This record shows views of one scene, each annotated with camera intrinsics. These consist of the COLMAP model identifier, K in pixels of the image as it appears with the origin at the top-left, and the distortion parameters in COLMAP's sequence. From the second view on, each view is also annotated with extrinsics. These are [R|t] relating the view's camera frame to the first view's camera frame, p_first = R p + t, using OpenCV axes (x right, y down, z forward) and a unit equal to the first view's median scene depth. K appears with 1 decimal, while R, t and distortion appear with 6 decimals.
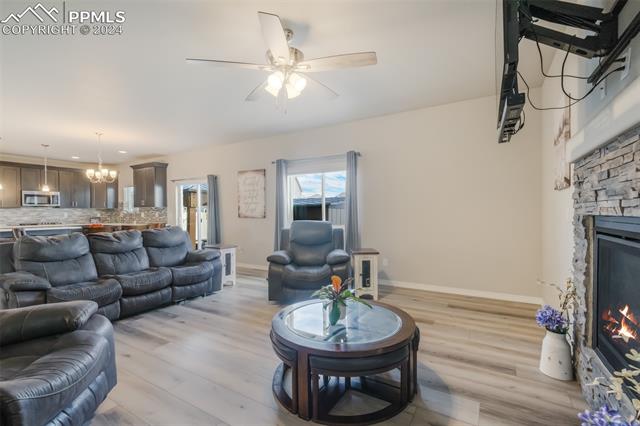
lens RADIAL K [[292.3, 0, 321.9], [0, 292.3, 211.6], [0, 0, 1]] dist [-0.000862, -0.000568]
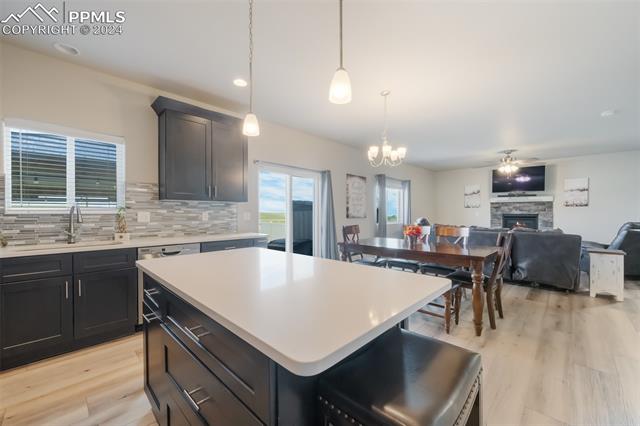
lens RADIAL K [[259.0, 0, 323.0], [0, 259.0, 214.3], [0, 0, 1]] dist [0.000089, -0.000525]
pose [[0.224561, 0.005615, 0.974444, -1.343894], [0.000875, 0.999982, -0.005964, 0.014483], [-0.974460, 0.002192, 0.224552, 0.976328]]
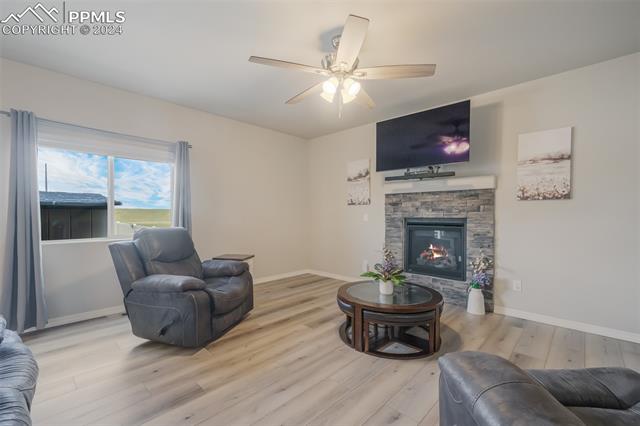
lens RADIAL K [[259.0, 0, 343.6], [0, 259.0, 213.3], [0, 0, 1]] dist [0.000089, -0.000525]
pose [[0.211812, 0.015462, 0.977188, -0.449166], [-0.001542, 0.999879, -0.015486, 0.004797], [-0.977309, 0.001774, 0.211810, 0.355822]]
